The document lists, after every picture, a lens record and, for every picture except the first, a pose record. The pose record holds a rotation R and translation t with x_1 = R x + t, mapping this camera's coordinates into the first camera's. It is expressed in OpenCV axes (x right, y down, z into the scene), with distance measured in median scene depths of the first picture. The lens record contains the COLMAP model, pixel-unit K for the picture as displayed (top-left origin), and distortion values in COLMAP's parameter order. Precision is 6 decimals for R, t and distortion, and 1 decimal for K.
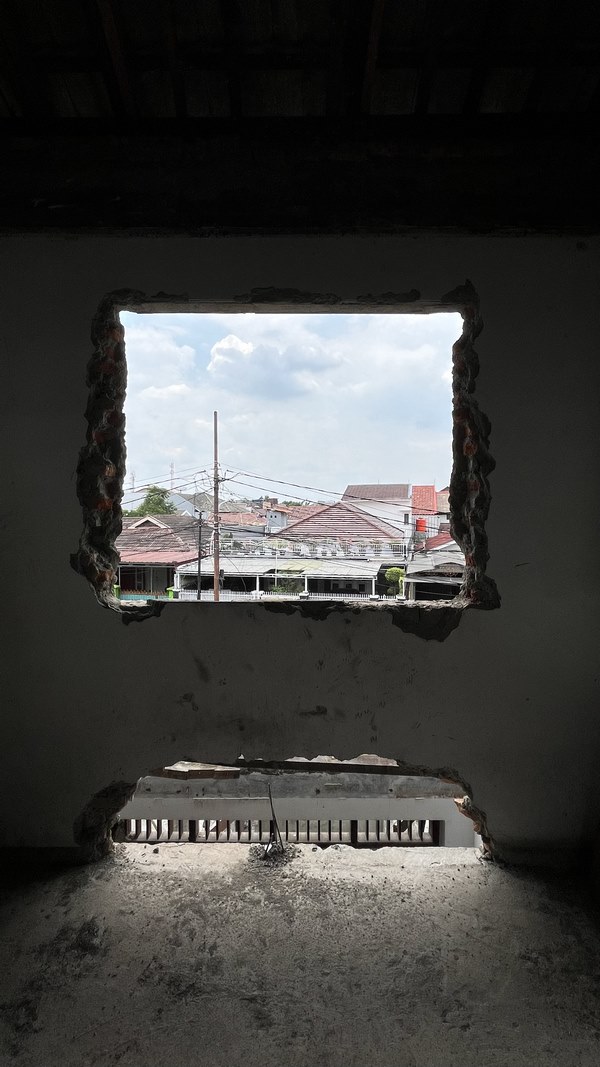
lens RADIAL K [[508.2, 0, 300.0], [0, 508.2, 533.5], [0, 0, 1]] dist [-0.000197, -0.000061]
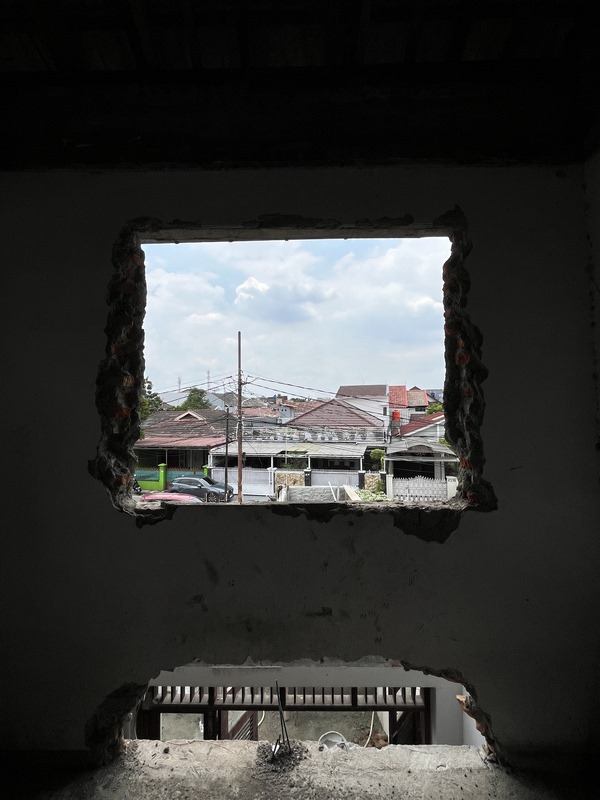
lens RADIAL K [[379.8, 0, 300.0], [0, 379.8, 400.0], [0, 0, 1]] dist [0.000523, -0.000100]
pose [[0.999920, -0.007285, -0.010328, -0.000940], [0.006676, 0.998303, -0.057850, -0.035739], [0.010732, 0.057776, 0.998272, 0.202258]]
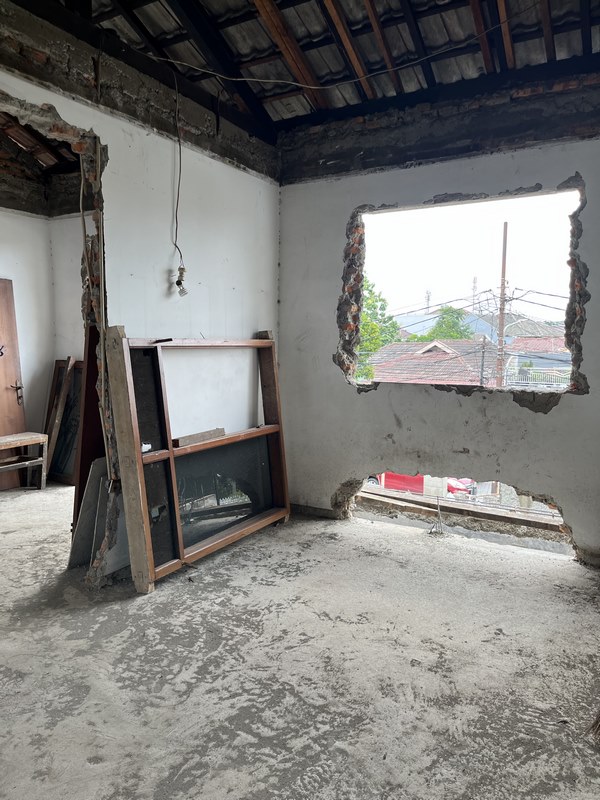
lens RADIAL K [[606.2, 0, 297.0], [0, 606.2, 406.0], [0, 0, 1]] dist [0.080567, -0.123610]
pose [[0.863280, 0.055877, -0.501623, 0.549944], [-0.020487, 0.996913, 0.075790, 0.062044], [0.504310, -0.055151, 0.861760, -0.974092]]
